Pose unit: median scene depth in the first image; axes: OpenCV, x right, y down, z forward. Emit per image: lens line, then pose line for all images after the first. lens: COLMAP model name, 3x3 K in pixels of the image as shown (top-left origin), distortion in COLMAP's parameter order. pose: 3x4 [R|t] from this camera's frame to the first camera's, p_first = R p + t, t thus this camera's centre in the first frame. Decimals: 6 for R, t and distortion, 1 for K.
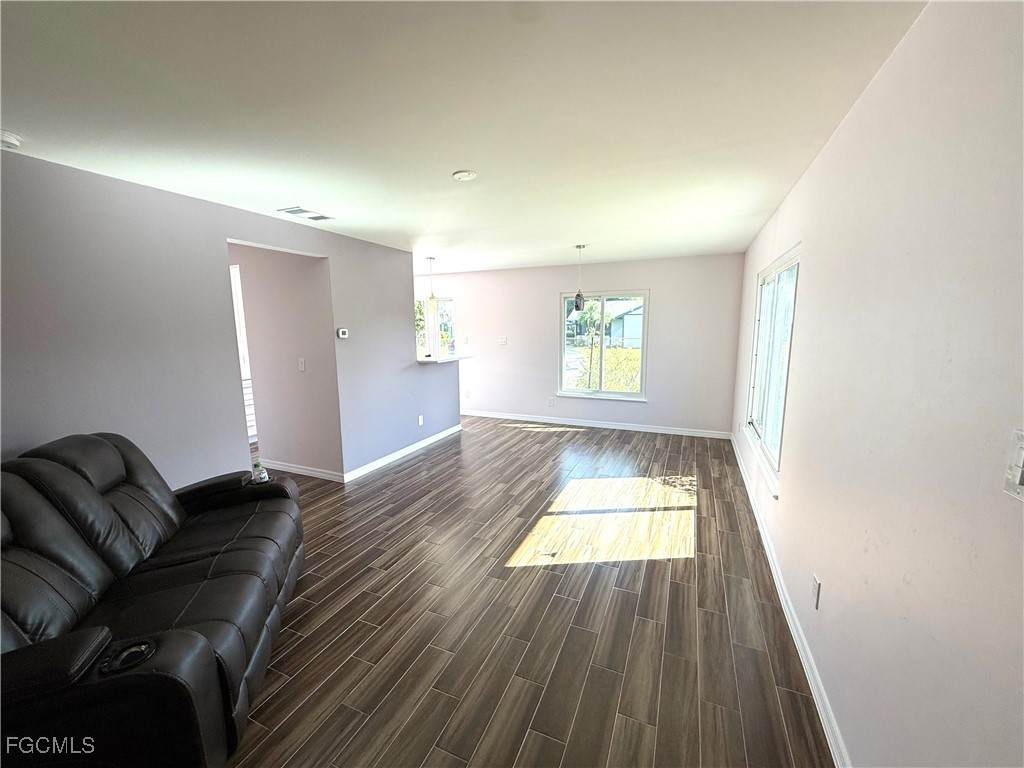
lens RADIAL K [[408.9, 0, 511.9], [0, 408.9, 385.4], [0, 0, 1]] dist [0.000568, -0.000002]
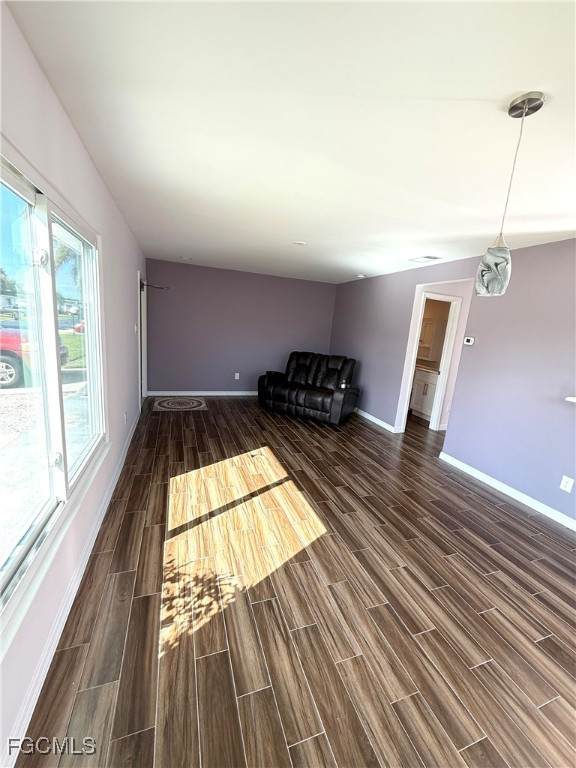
lens RADIAL K [[306.7, 0, 287.0], [0, 306.7, 384.4], [0, 0, 1]] dist [0.000568, -0.000002]
pose [[-0.727540, 0.085275, -0.680745, 0.688229], [-0.171432, 0.938173, 0.300738, -0.220381], [0.664302, 0.335500, -0.667939, 1.520018]]
